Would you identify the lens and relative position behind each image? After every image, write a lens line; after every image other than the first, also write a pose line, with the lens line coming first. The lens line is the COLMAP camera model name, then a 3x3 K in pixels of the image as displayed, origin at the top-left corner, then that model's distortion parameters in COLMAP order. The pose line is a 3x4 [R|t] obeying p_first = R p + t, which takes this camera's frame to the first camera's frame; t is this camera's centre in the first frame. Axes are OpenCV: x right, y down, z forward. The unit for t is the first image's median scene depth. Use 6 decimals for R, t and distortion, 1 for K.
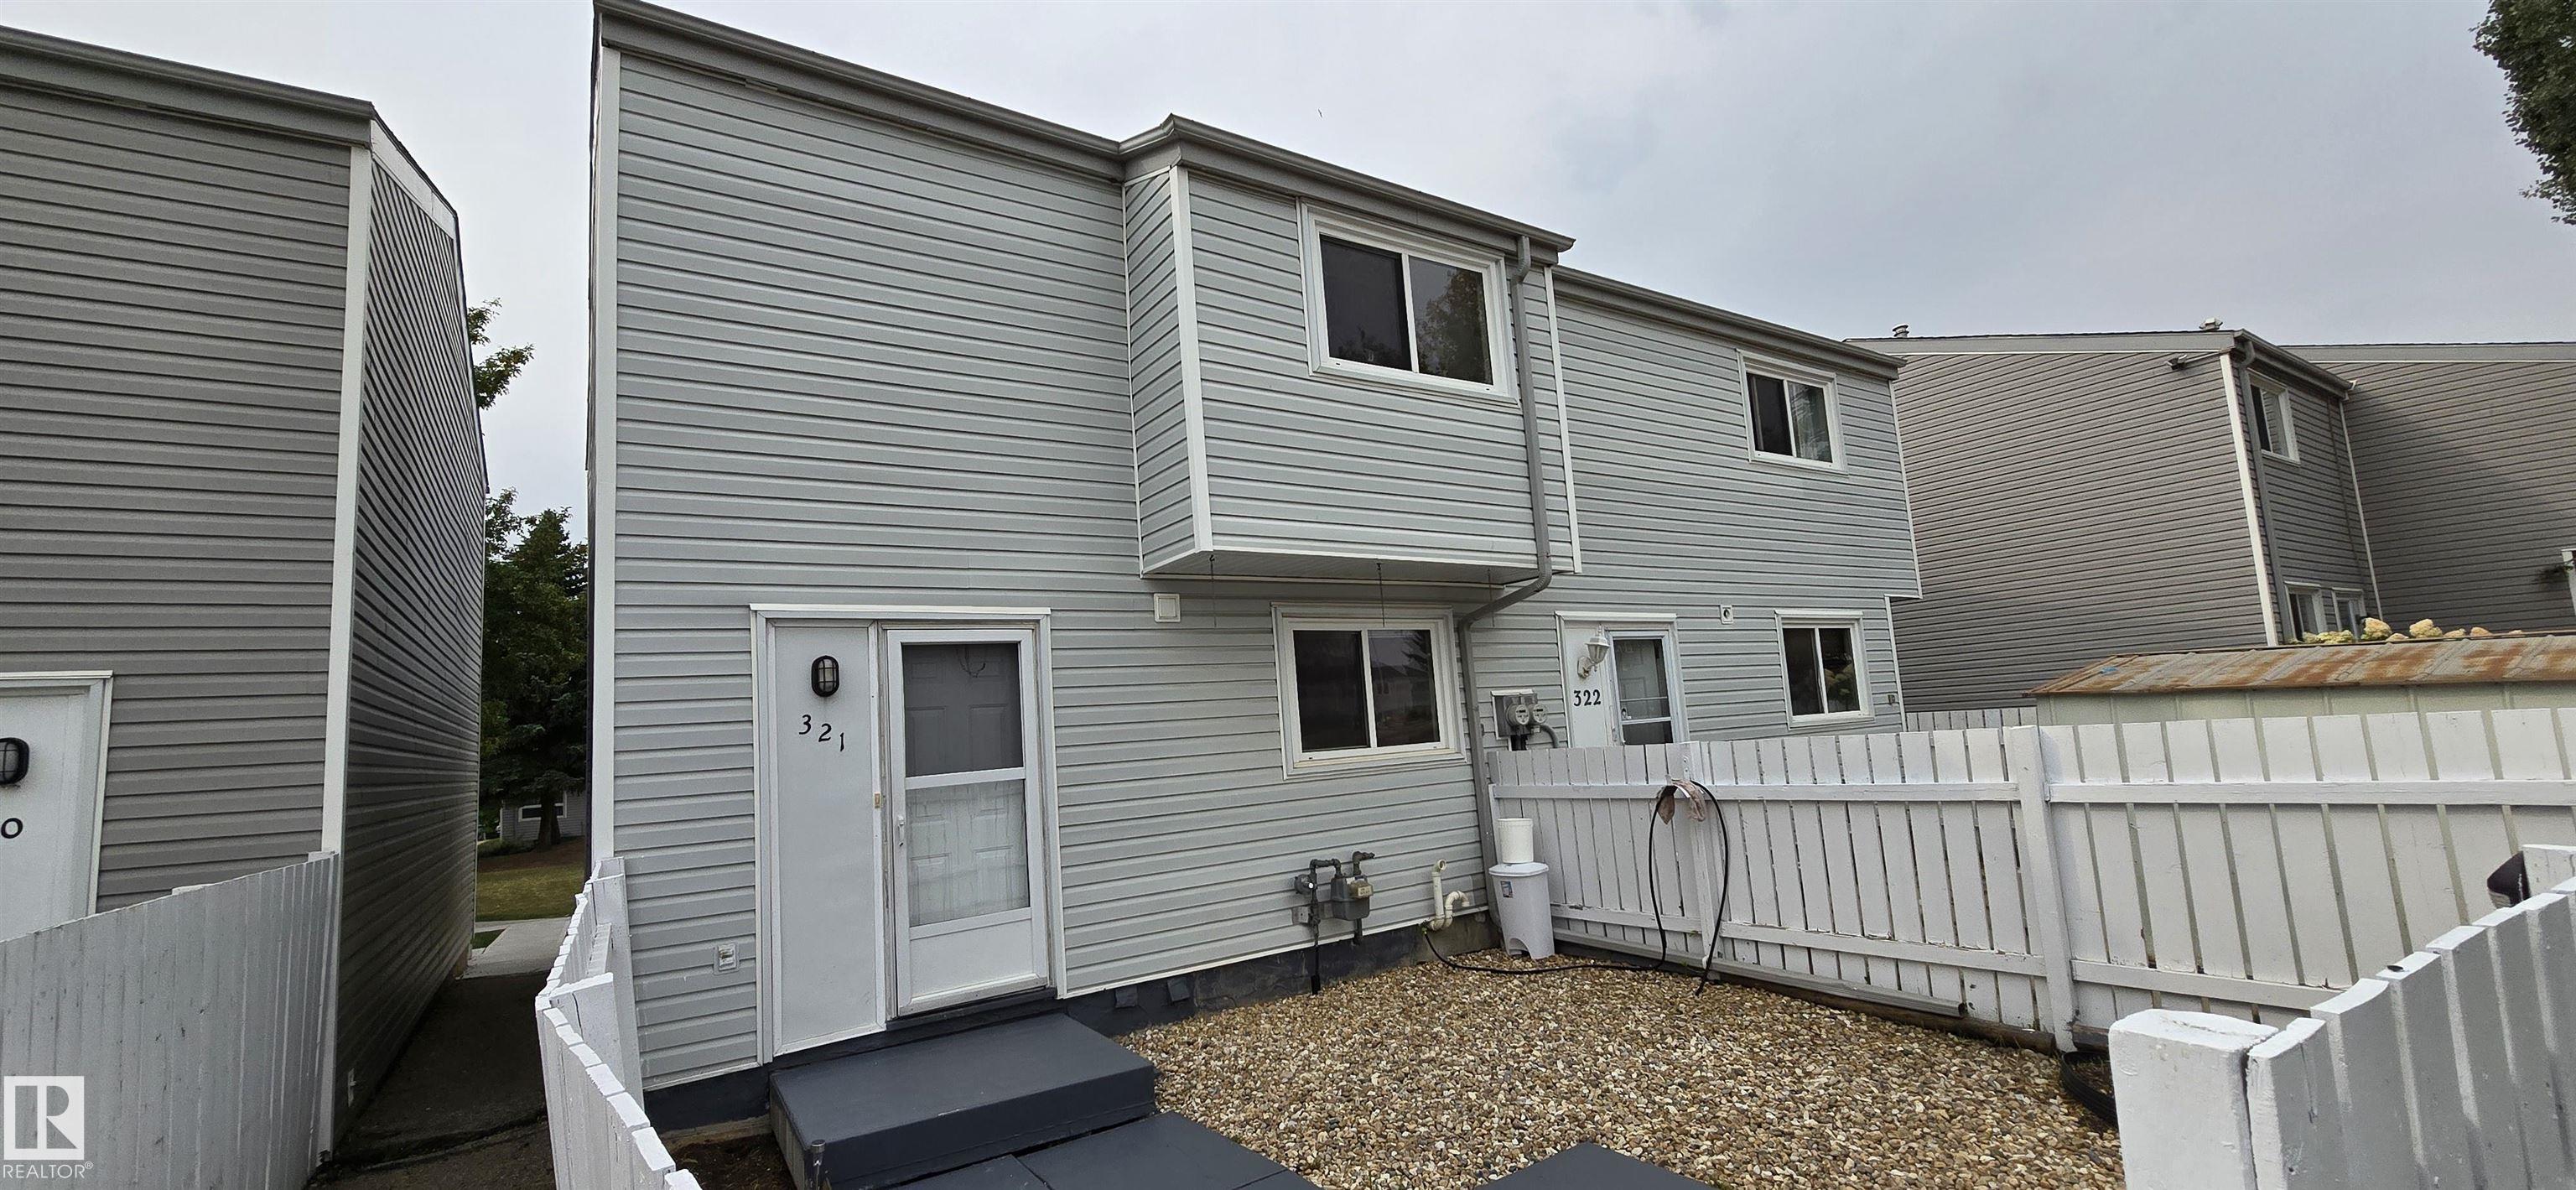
lens RADIAL K [[1055.4, 0, 1286.7], [0, 1055.4, 608.5], [0, 0, 1]] dist [-0.001974, -0.000180]
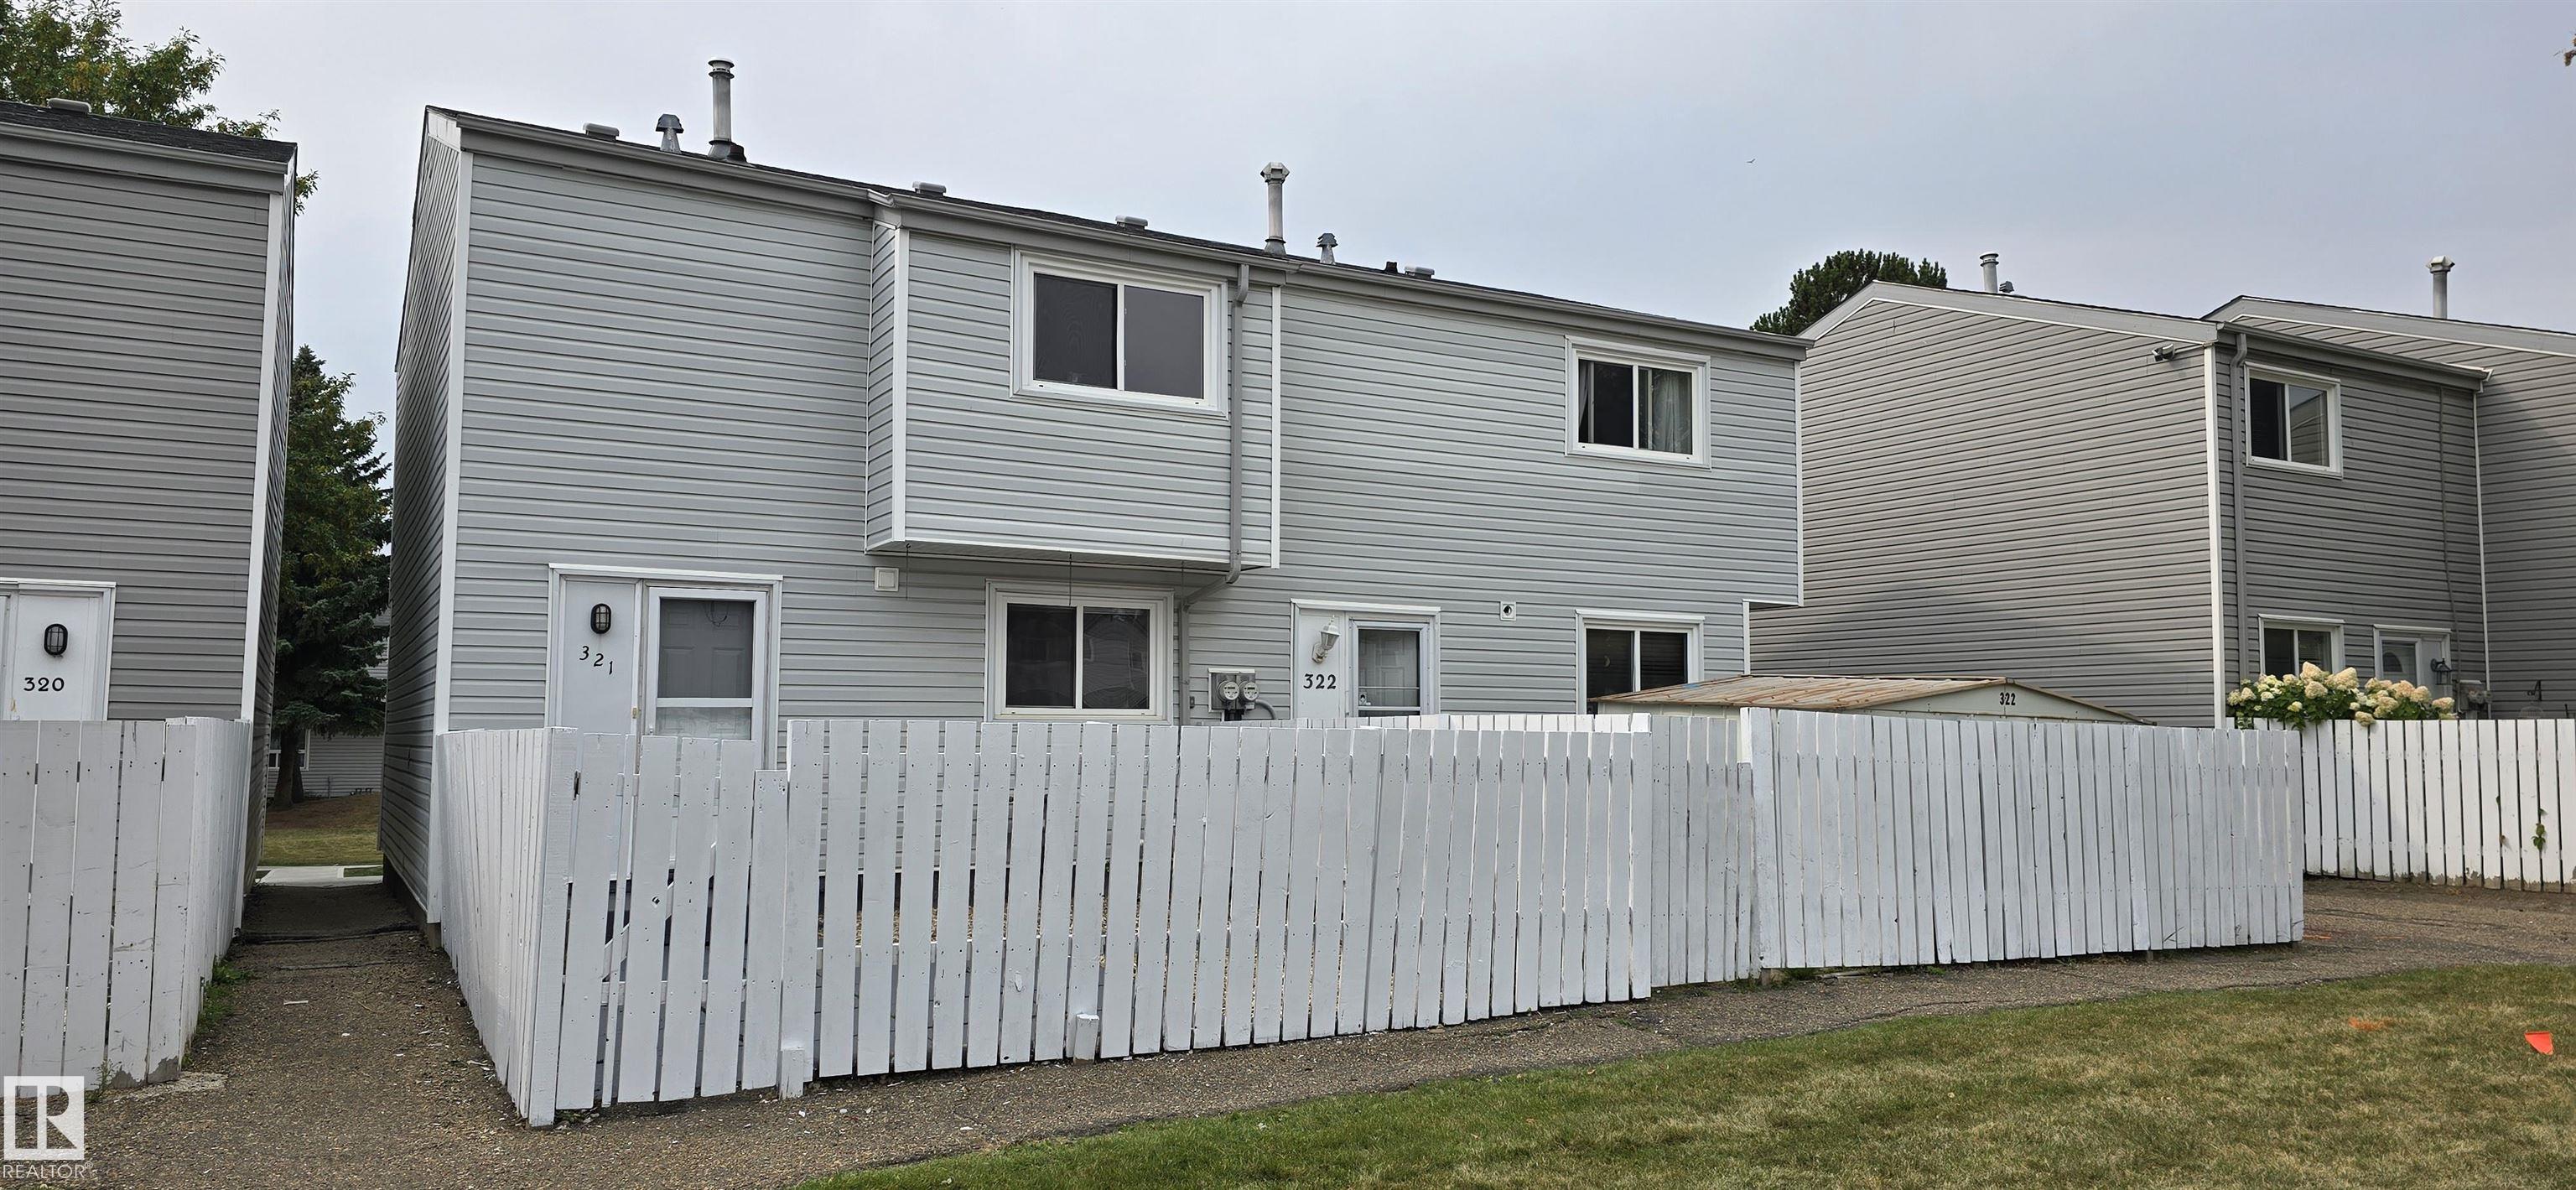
lens RADIAL K [[1722.9, 0, 1307.4], [0, 1722.9, 604.9], [0, 0, 1]] dist [0.056510, -0.047919]
pose [[0.995233, 0.067724, -0.070173, 0.474683], [-0.064572, 0.996840, 0.046256, -0.087803], [0.073084, -0.041504, 0.996462, -0.884918]]
